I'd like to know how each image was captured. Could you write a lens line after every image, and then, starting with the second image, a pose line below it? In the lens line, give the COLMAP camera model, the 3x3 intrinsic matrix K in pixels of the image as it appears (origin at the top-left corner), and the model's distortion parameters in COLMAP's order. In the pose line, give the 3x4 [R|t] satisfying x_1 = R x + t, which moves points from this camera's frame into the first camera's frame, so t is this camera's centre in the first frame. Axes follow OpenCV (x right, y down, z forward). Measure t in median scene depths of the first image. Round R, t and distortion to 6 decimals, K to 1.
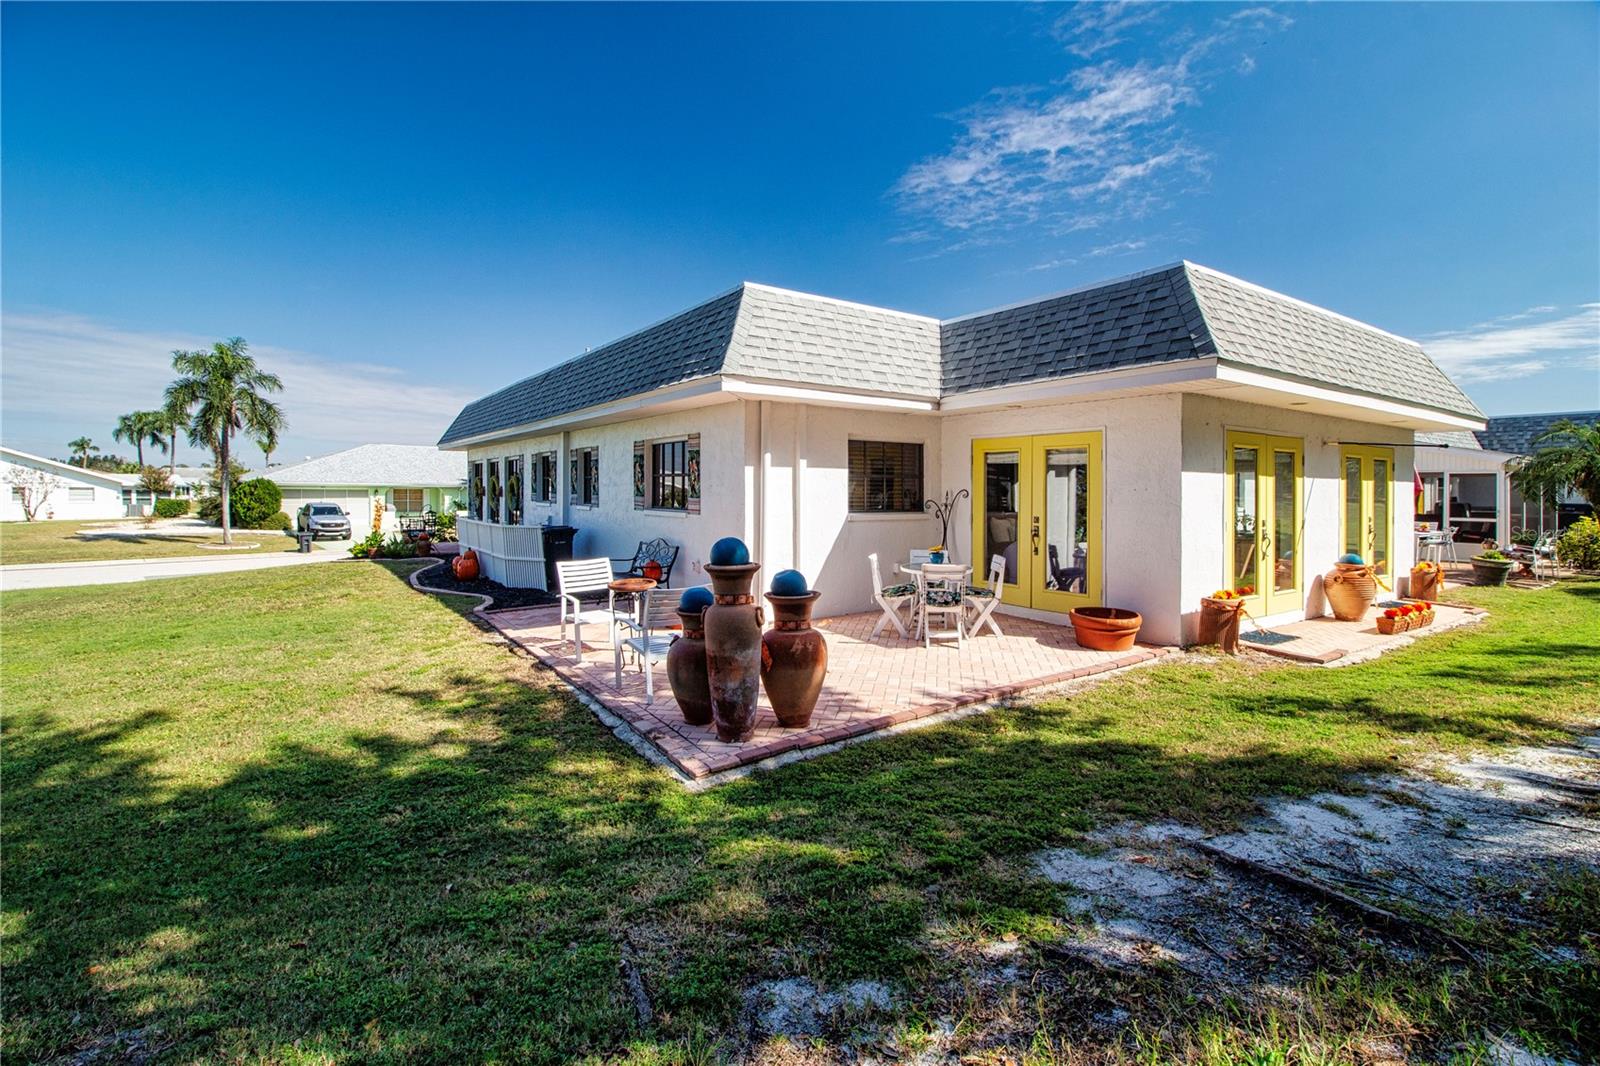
lens RADIAL K [[735.8, 0, 796.4], [0, 735.8, 466.0], [0, 0, 1]] dist [-0.004526, -0.000434]
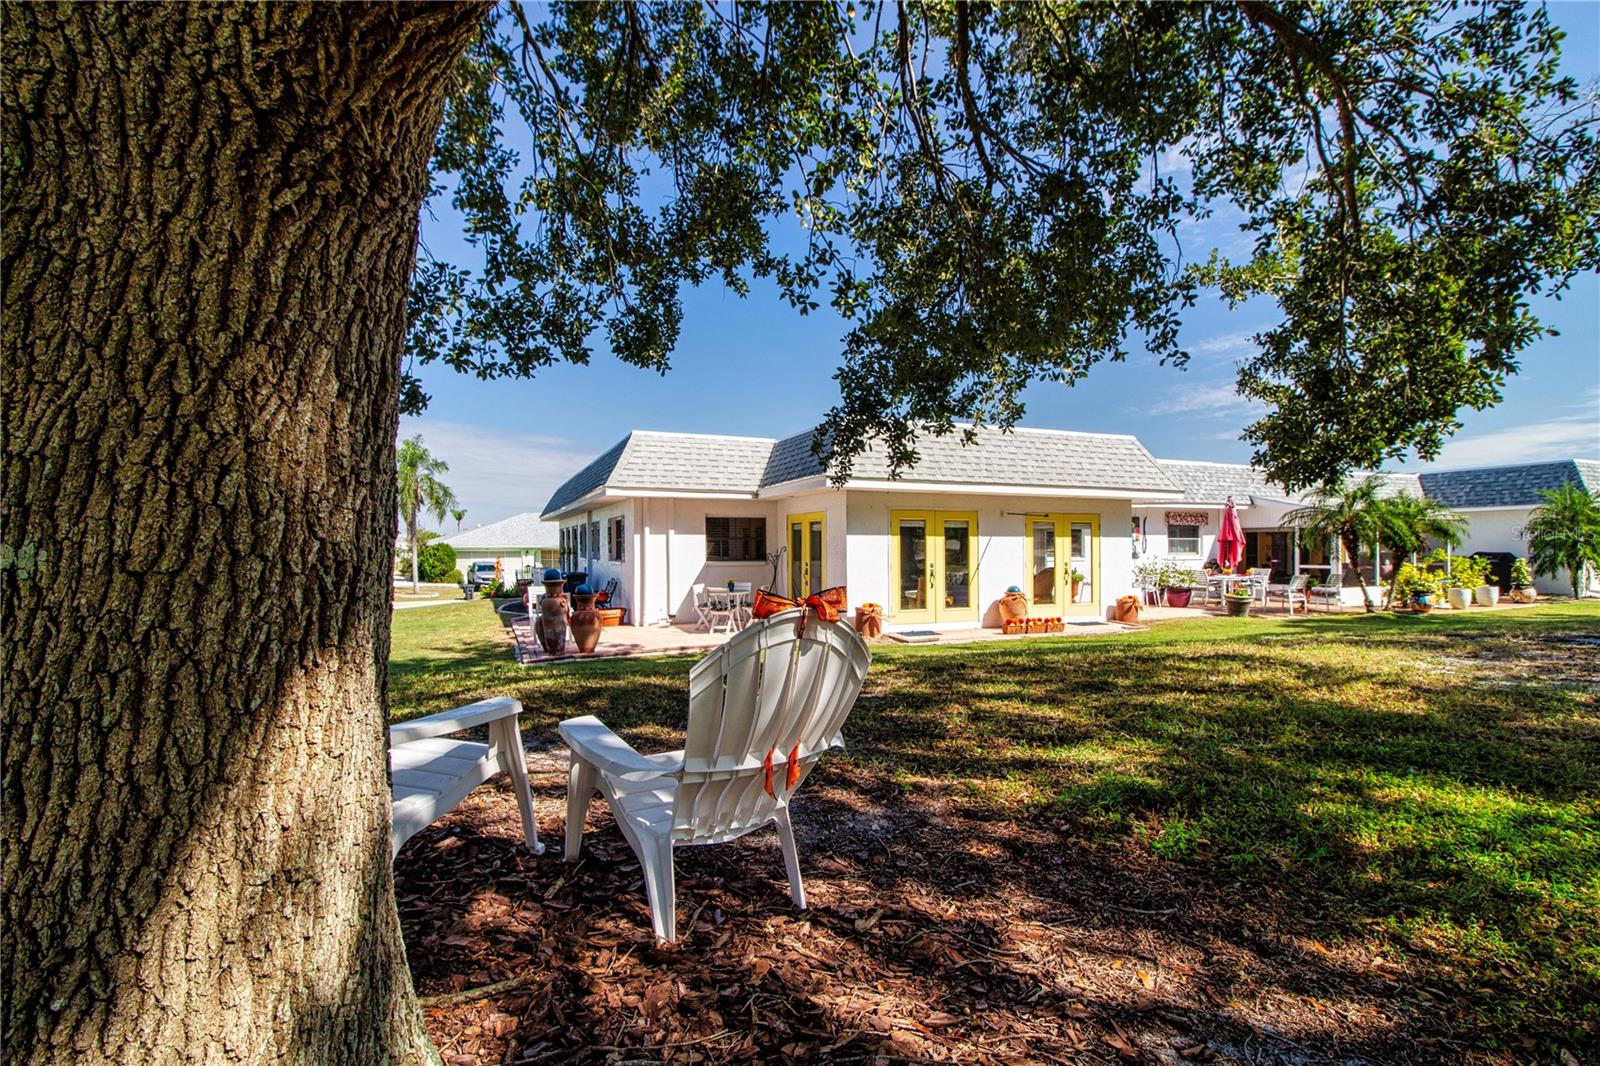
lens RADIAL K [[765.2, 0, 805.7], [0, 765.2, 511.9], [0, 0, 1]] dist [-0.007582, -0.000911]
pose [[0.978102, -0.018876, -0.207268, 0.491260], [0.015596, 0.999726, -0.017447, -0.010664], [0.207541, 0.013833, 0.978129, -0.490569]]
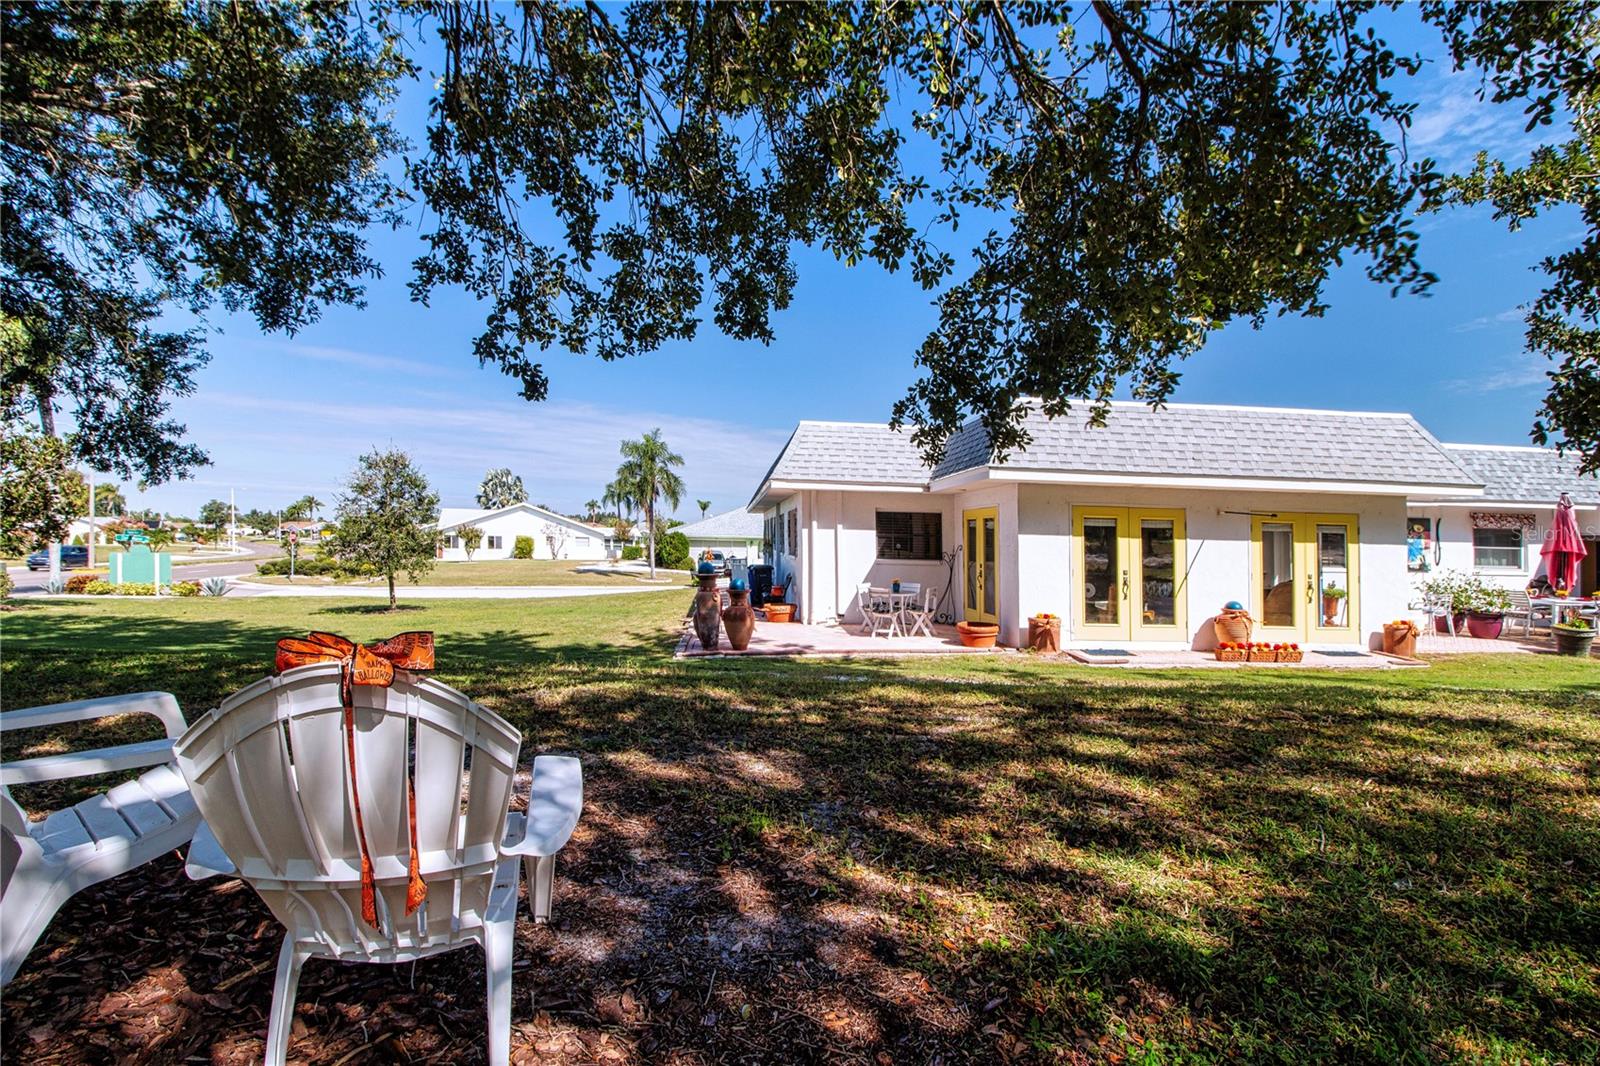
lens RADIAL K [[779.7, 0, 807.2], [0, 779.7, 514.1], [0, 0, 1]] dist [-0.001458, -0.019544]
pose [[0.868981, -0.003037, -0.494835, 0.574619], [-0.001096, 0.999967, -0.008063, -0.012963], [0.494844, 0.007549, 0.868949, -0.381273]]
